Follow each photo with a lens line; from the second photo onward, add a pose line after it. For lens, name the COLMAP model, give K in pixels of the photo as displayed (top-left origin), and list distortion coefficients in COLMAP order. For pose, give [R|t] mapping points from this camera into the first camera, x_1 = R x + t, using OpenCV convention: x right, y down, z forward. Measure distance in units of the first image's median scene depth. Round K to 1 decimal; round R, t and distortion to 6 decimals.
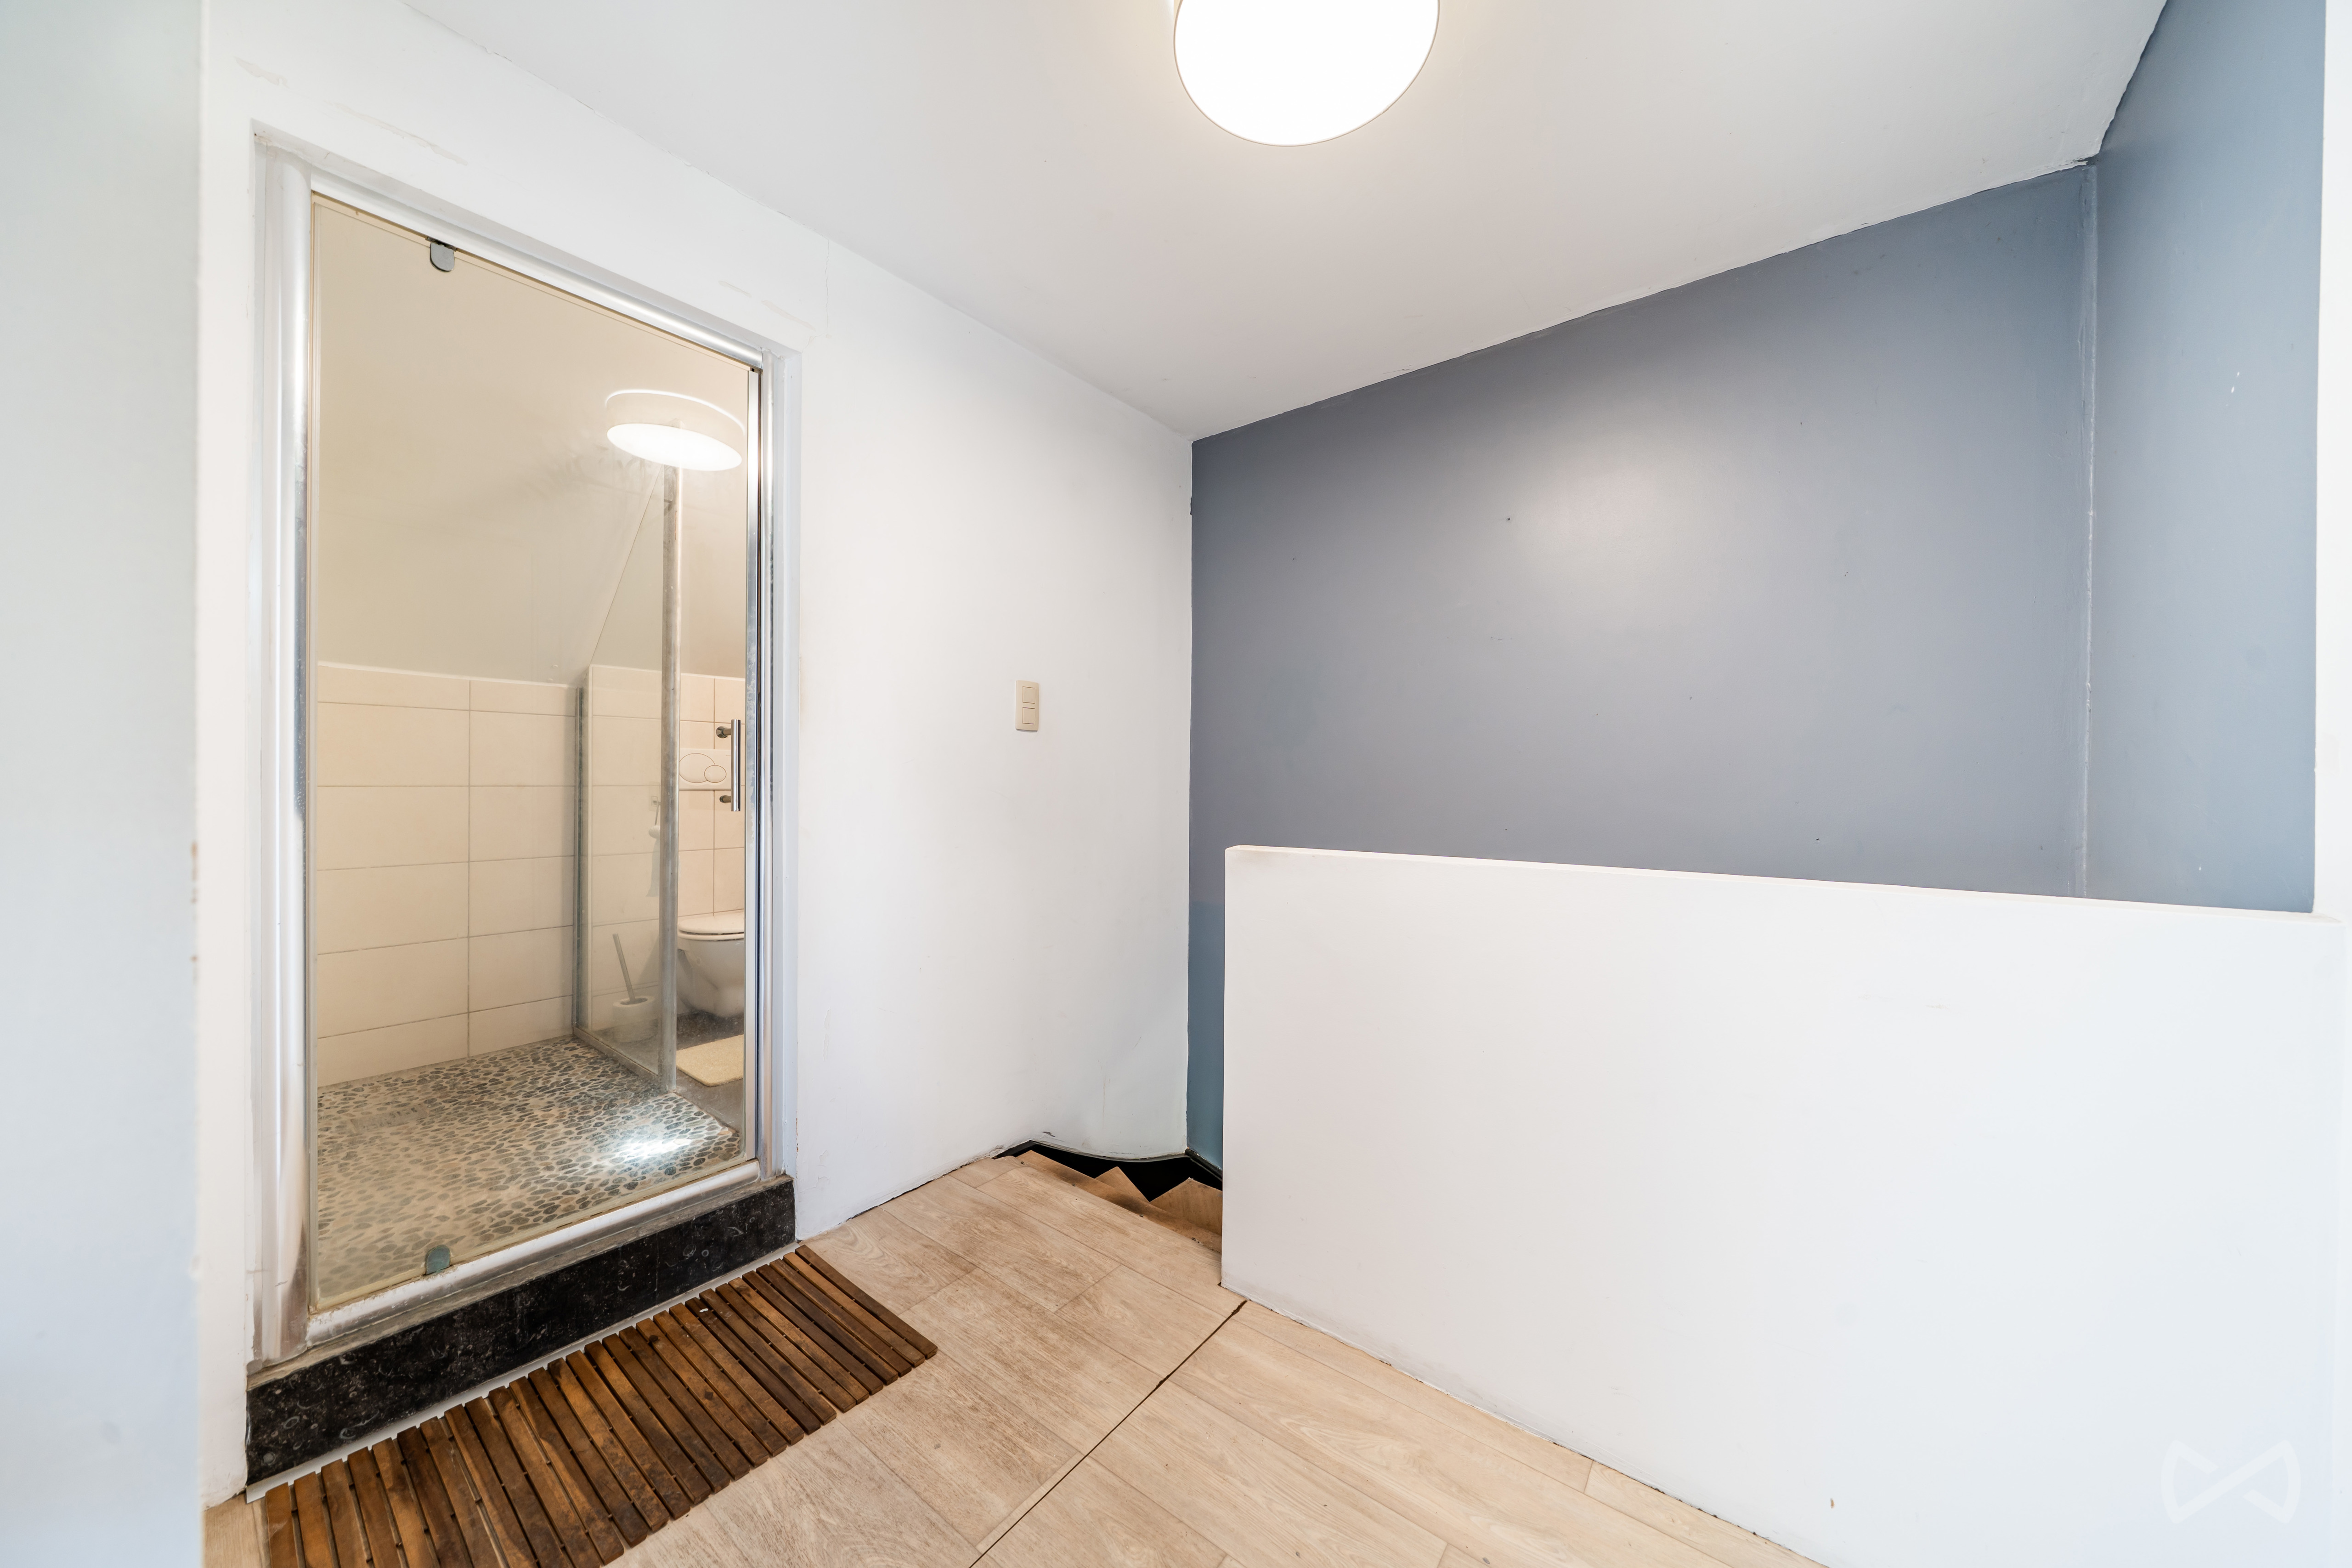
lens RADIAL K [[799.1, 0, 1182.5], [0, 799.1, 777.8], [0, 0, 1]] dist [-0.002220, 0.000017]
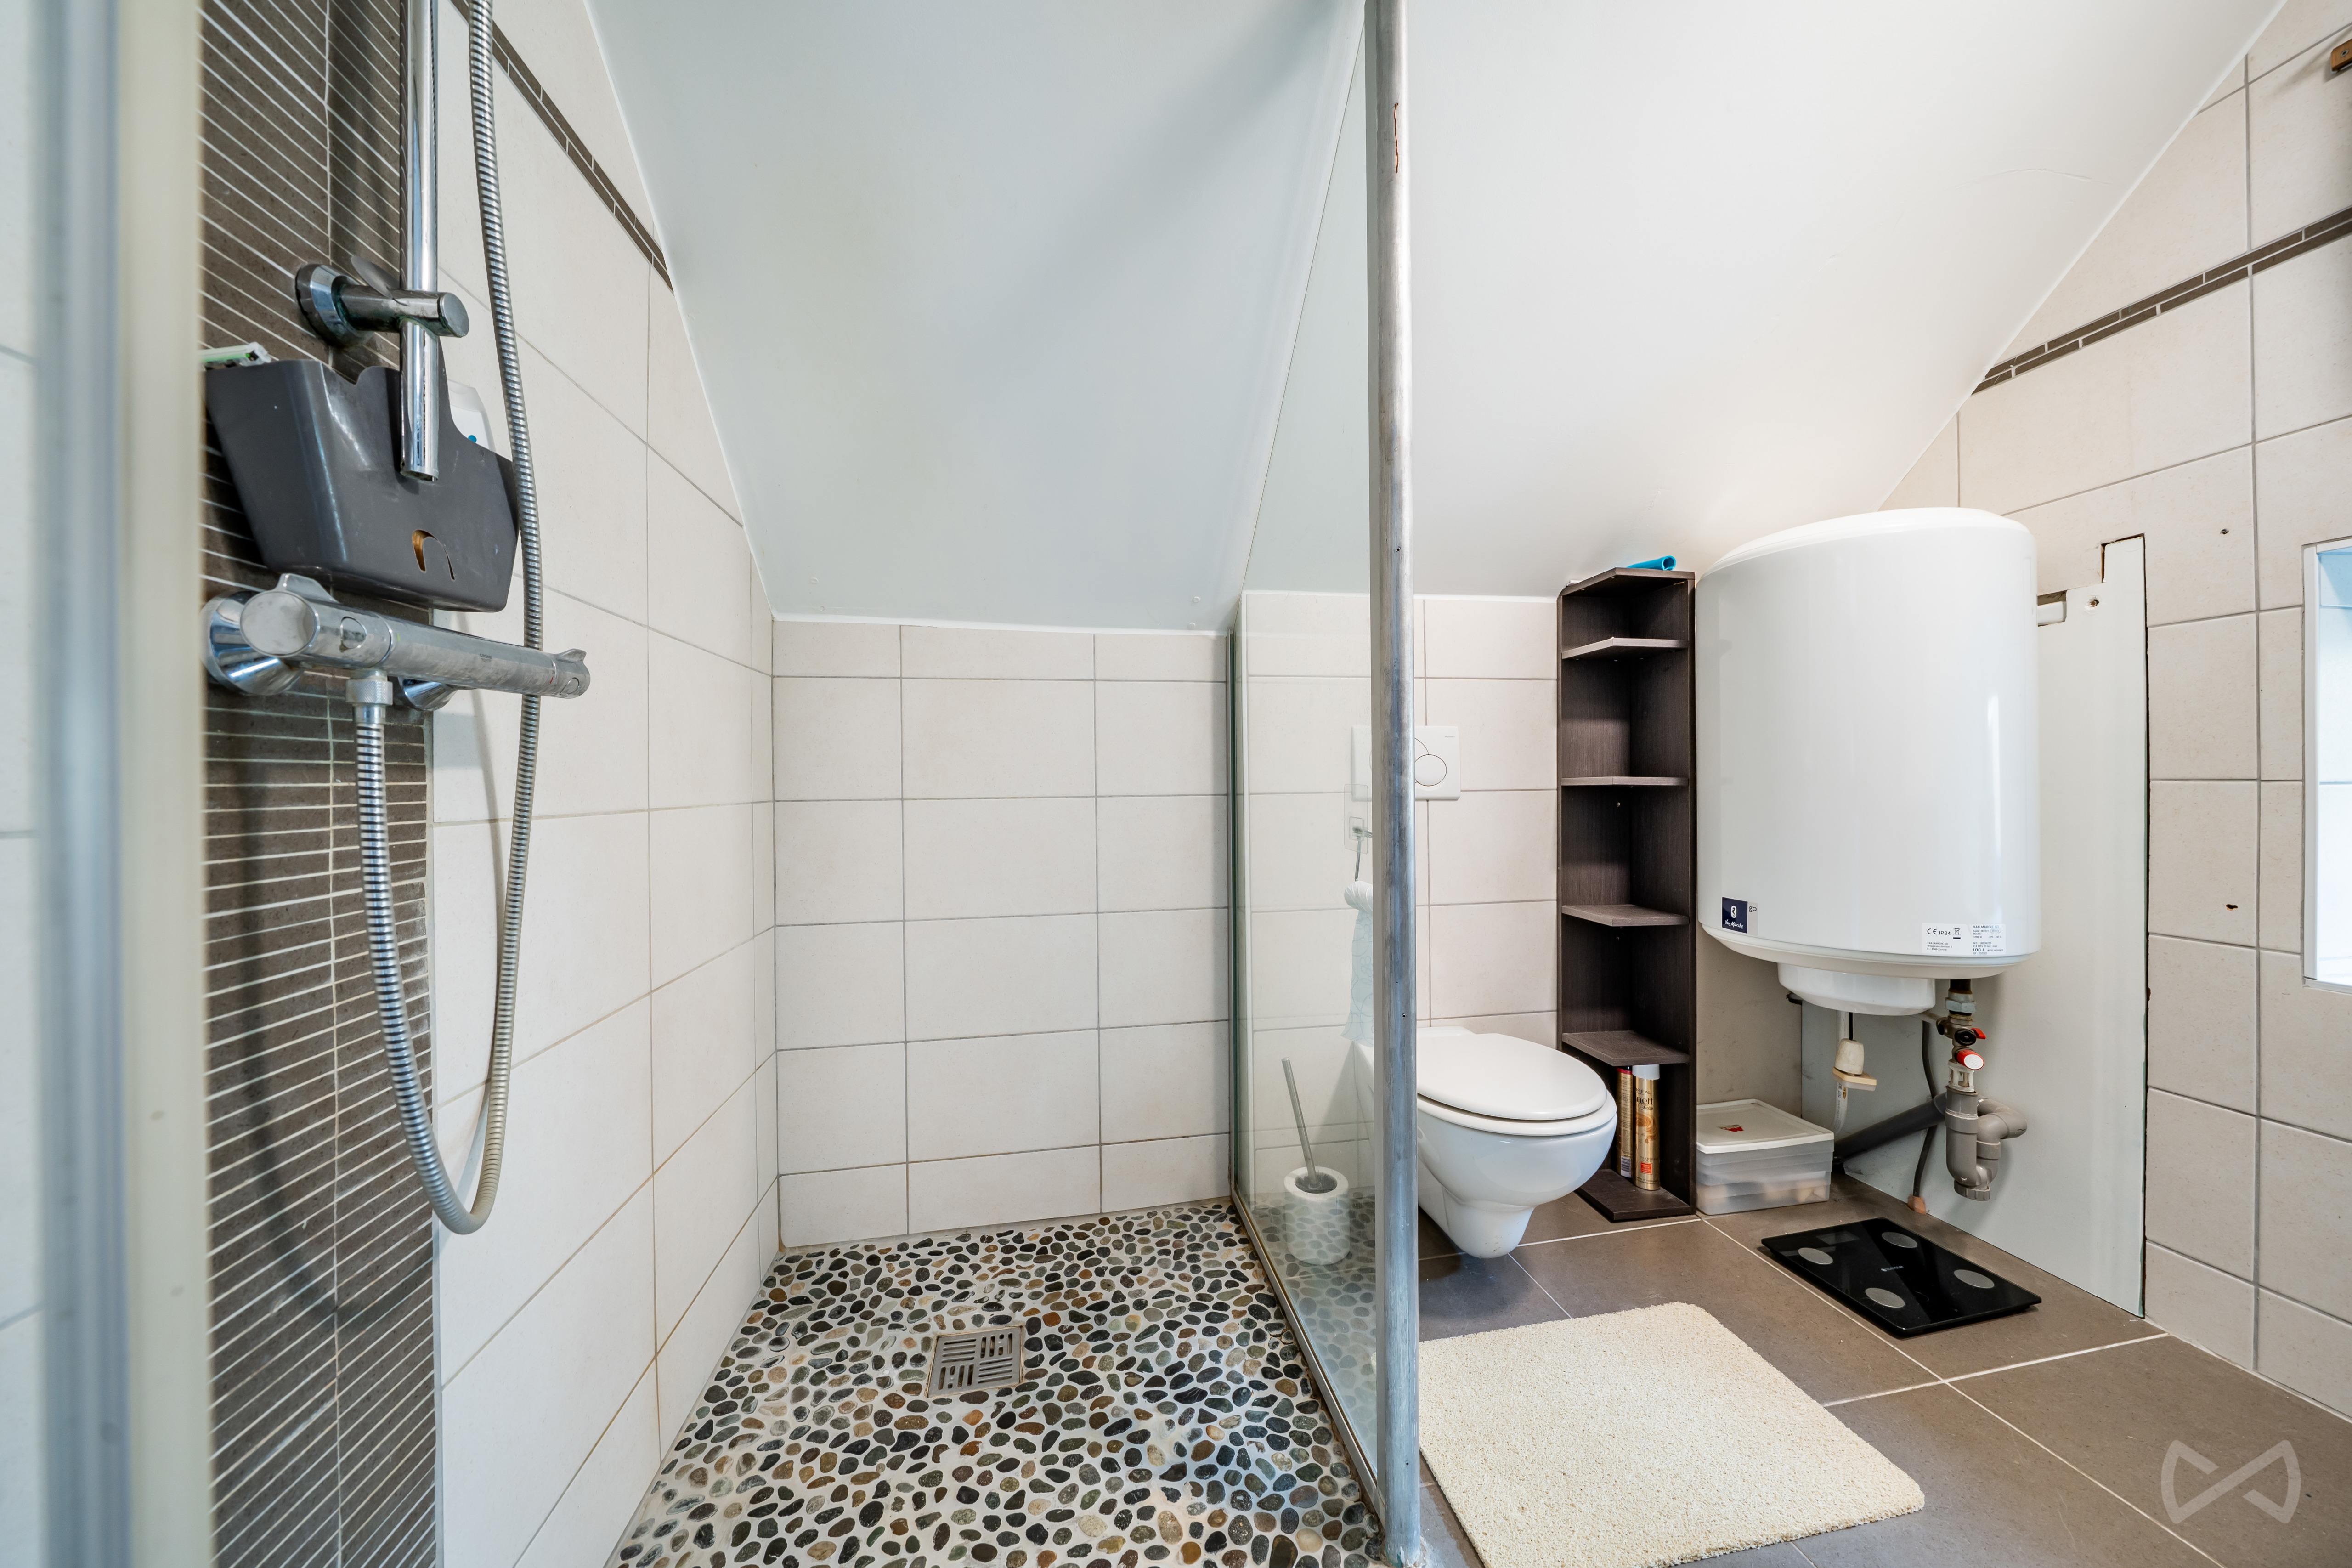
lens RADIAL K [[799.1, 0, 1185.6], [0, 799.1, 789.7], [0, 0, 1]] dist [-0.002220, 0.000017]
pose [[0.743176, -0.013402, -0.668962, -0.430105], [0.016282, 0.999866, -0.001943, 0.007914], [0.668898, -0.009448, 0.743294, 0.601153]]
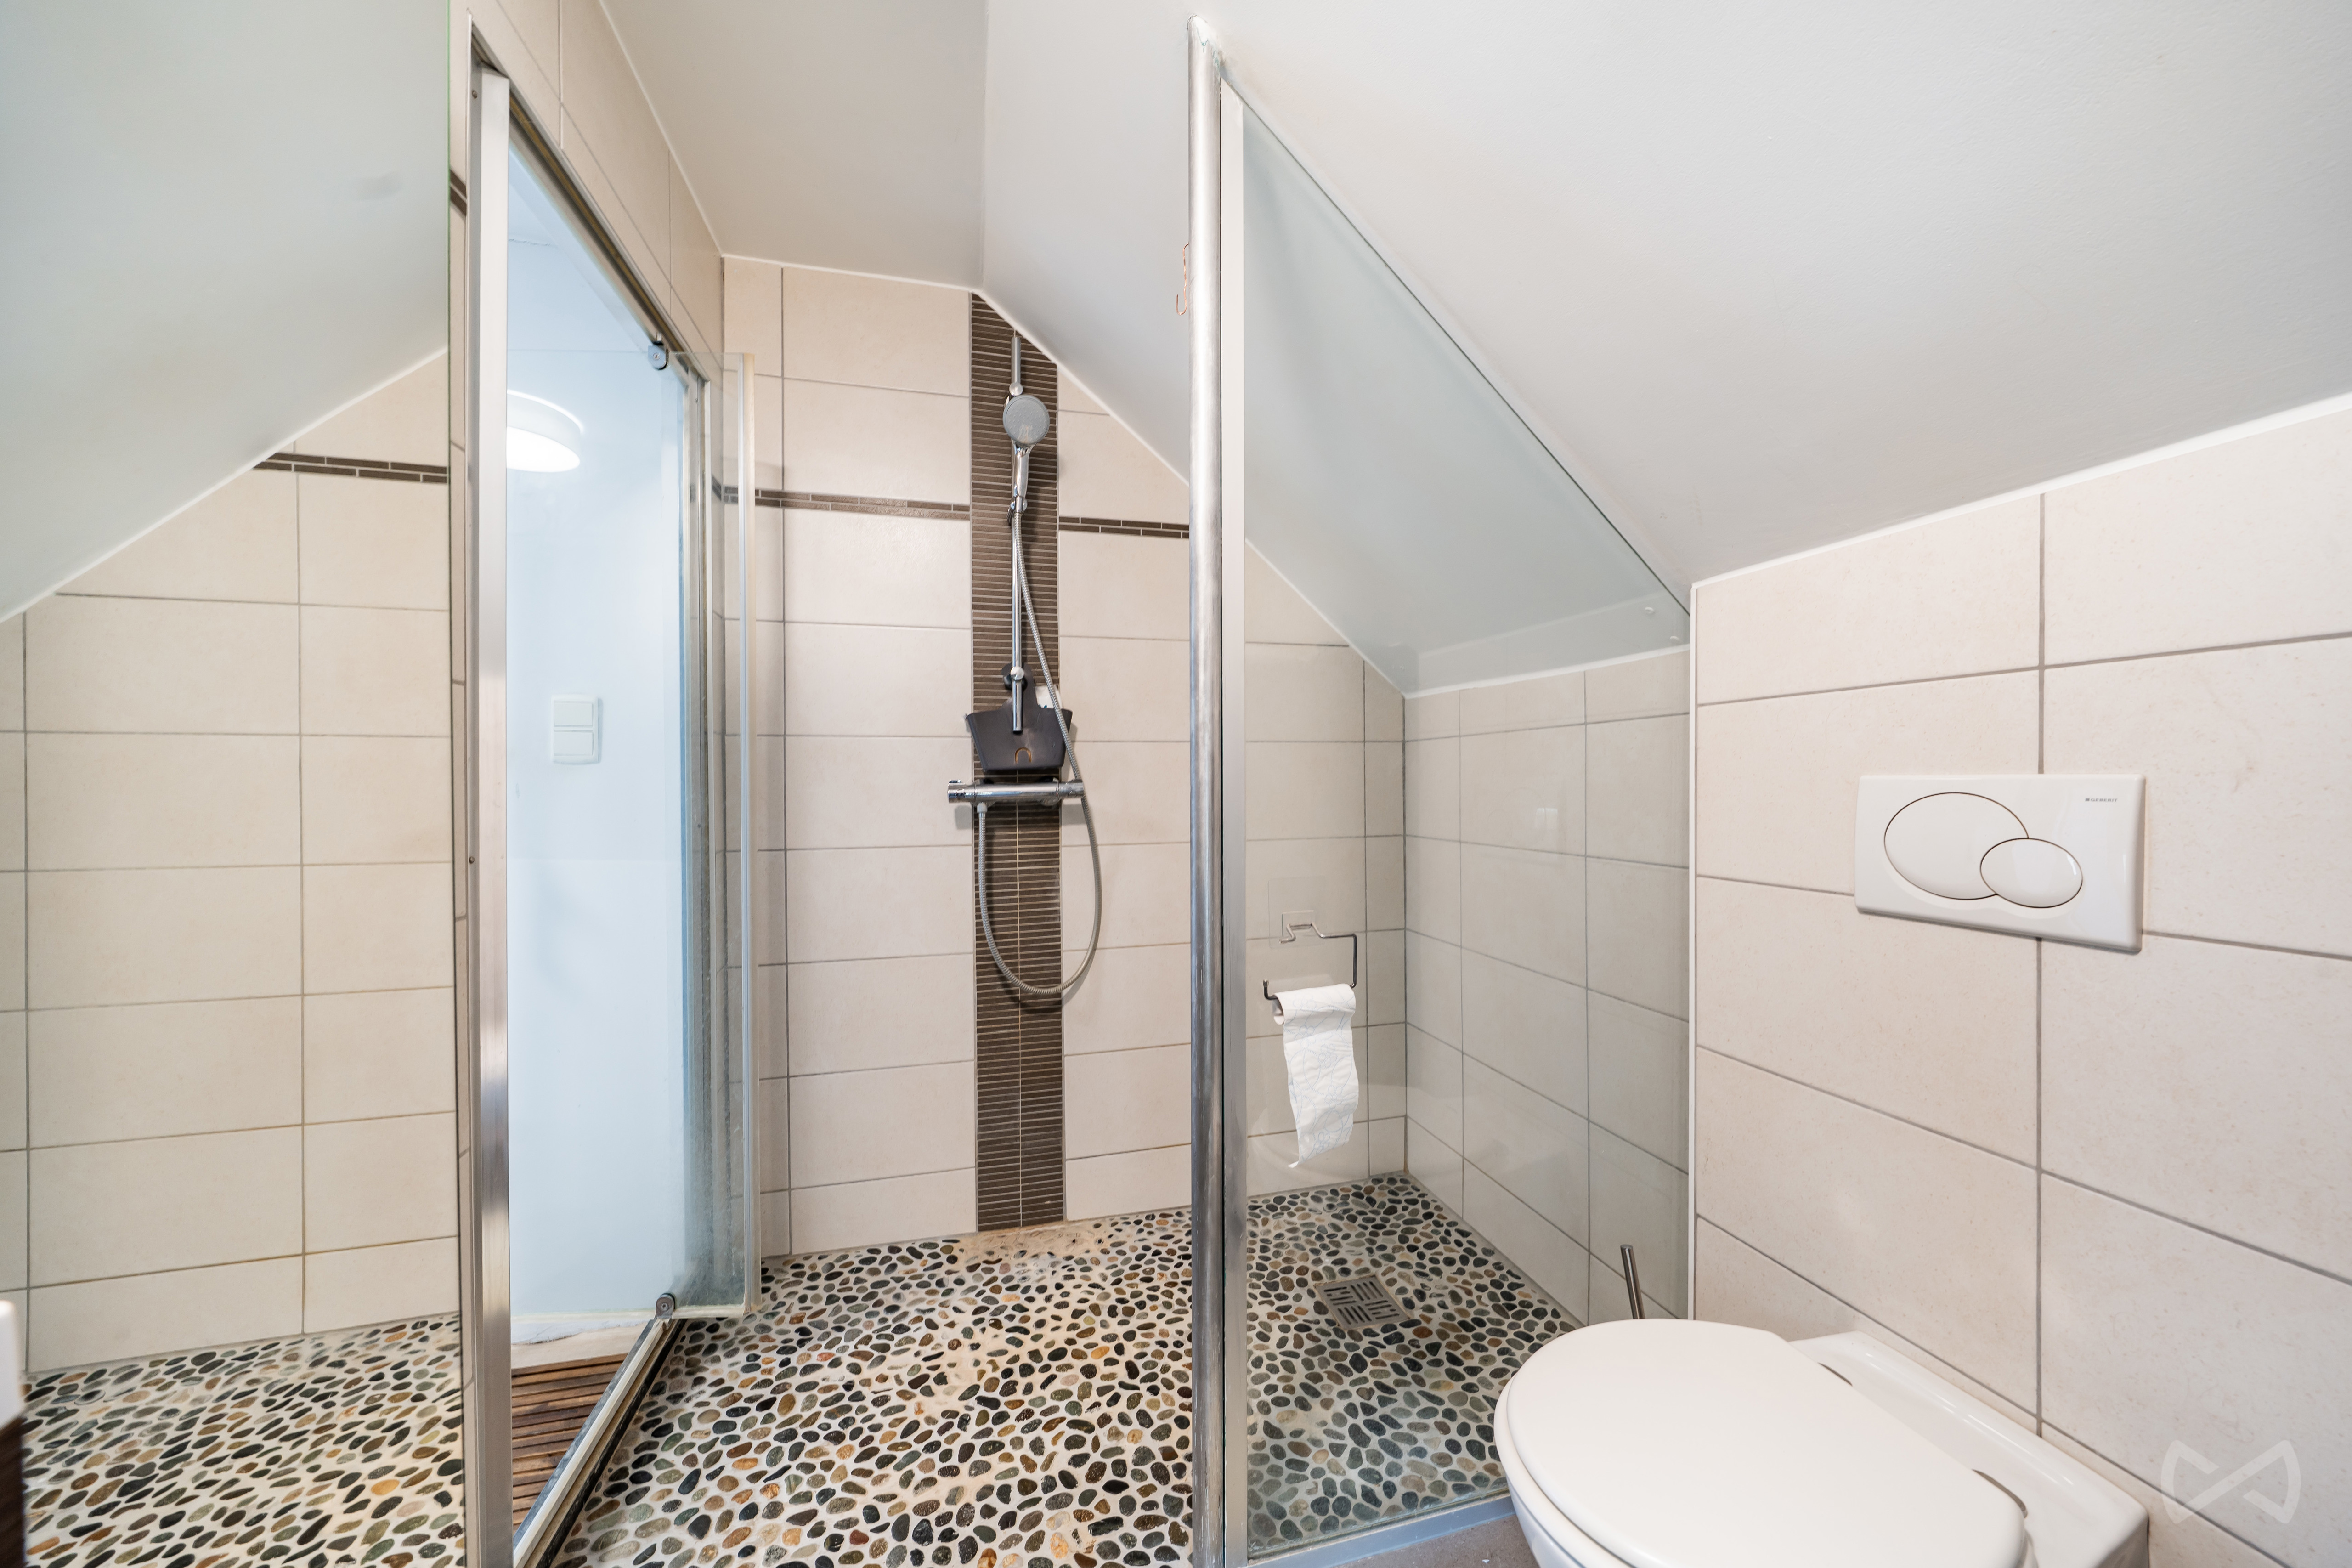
lens RADIAL K [[799.1, 0, 1179.2], [0, 799.1, 783.7], [0, 0, 1]] dist [-0.002220, 0.000017]
pose [[-0.612667, -0.001536, -0.790340, -0.280985], [0.002150, 0.999991, -0.003610, -0.041420], [0.790339, -0.003911, -0.612658, 1.186805]]
